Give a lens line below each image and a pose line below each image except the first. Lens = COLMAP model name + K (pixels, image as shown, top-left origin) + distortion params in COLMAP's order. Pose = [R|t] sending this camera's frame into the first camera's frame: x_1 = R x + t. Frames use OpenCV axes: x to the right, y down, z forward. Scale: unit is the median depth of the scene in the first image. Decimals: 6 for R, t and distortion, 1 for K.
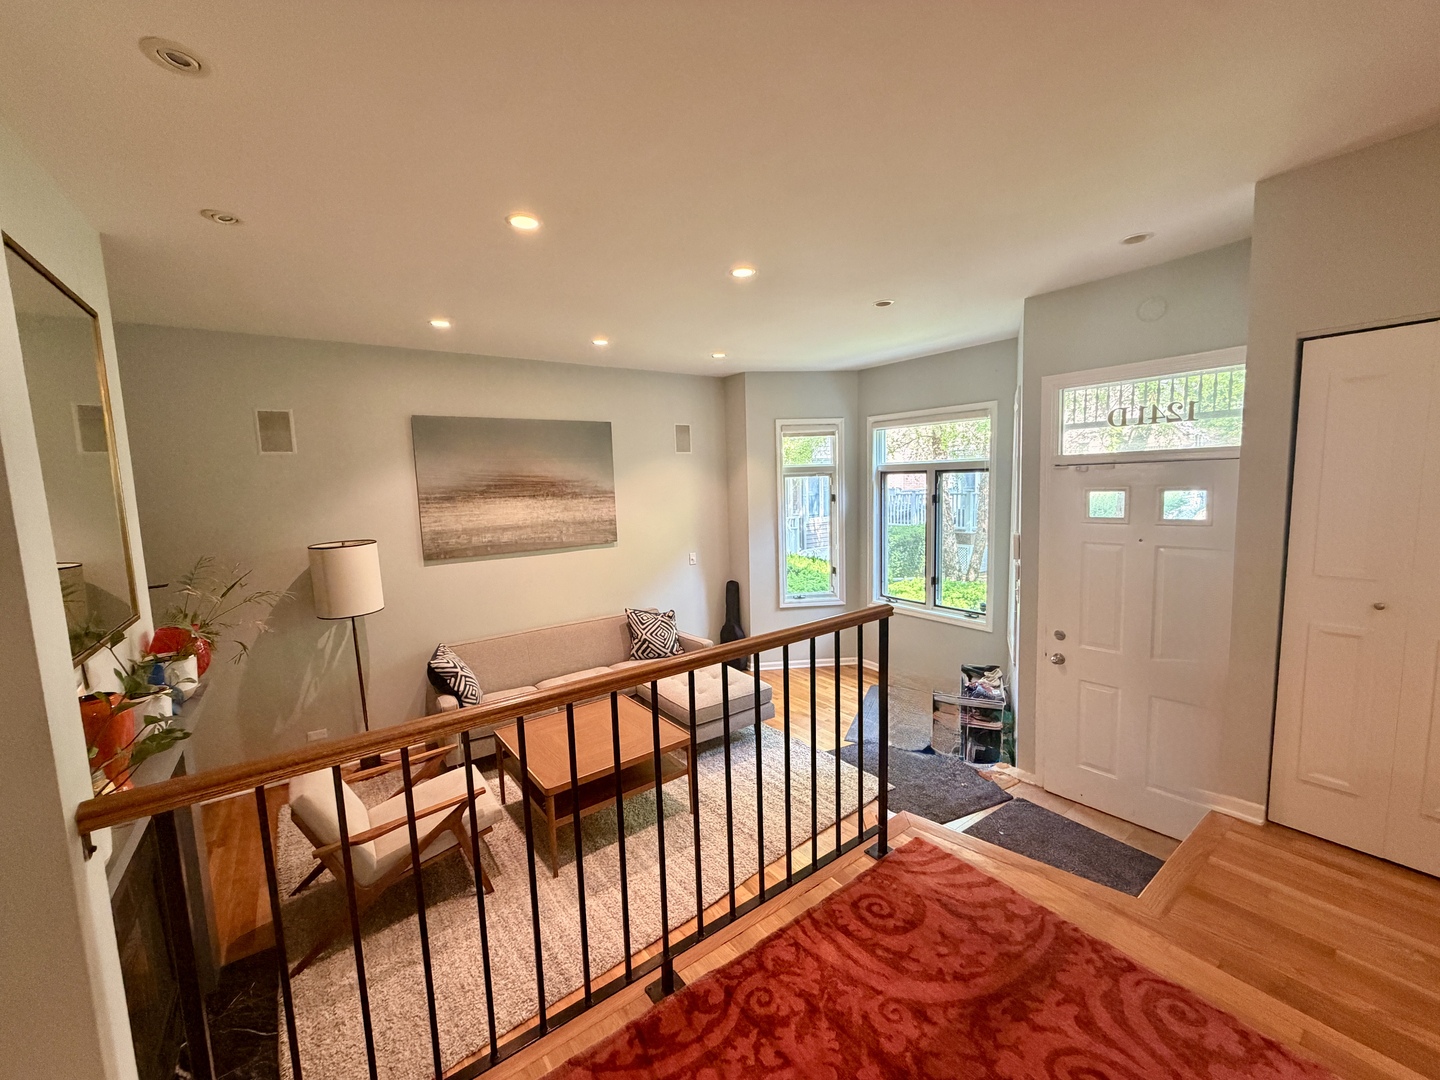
lens RADIAL K [[569.9, 0, 715.3], [0, 569.9, 539.1], [0, 0, 1]] dist [-0.003682, -0.000535]
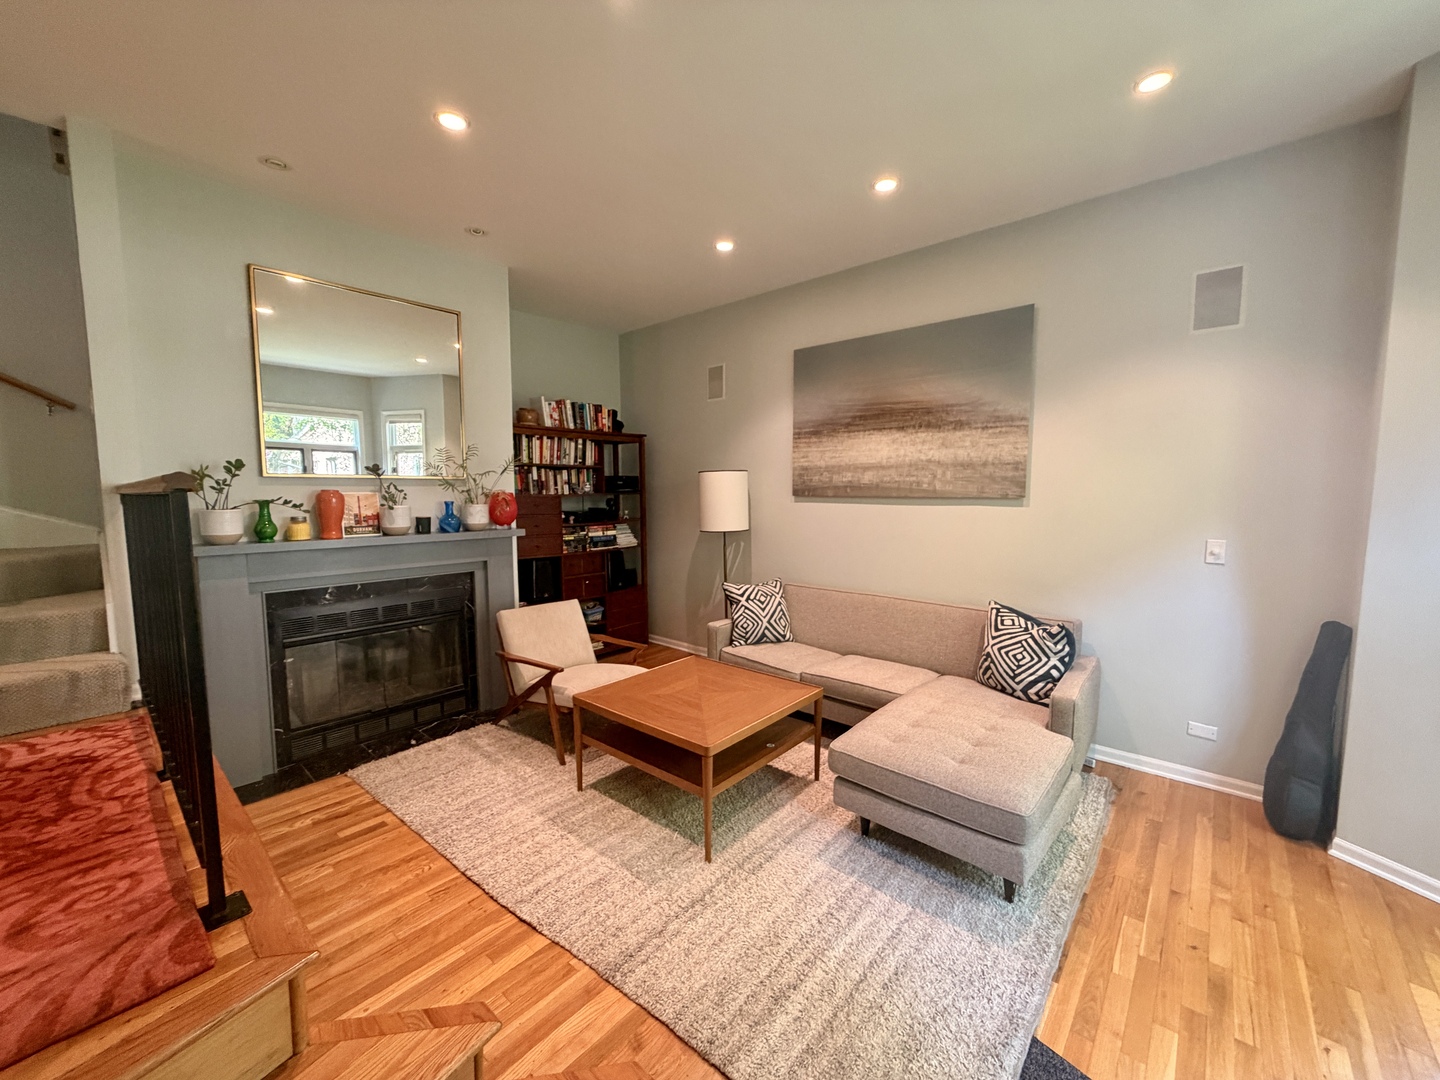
lens RADIAL K [[569.9, 0, 712.7], [0, 569.9, 538.9], [0, 0, 1]] dist [-0.003682, -0.000535]
pose [[0.214753, 0.121124, -0.969129, 0.406850], [-0.106210, 0.989292, 0.100109, 0.025224], [0.970876, 0.081432, 0.225318, 0.588184]]
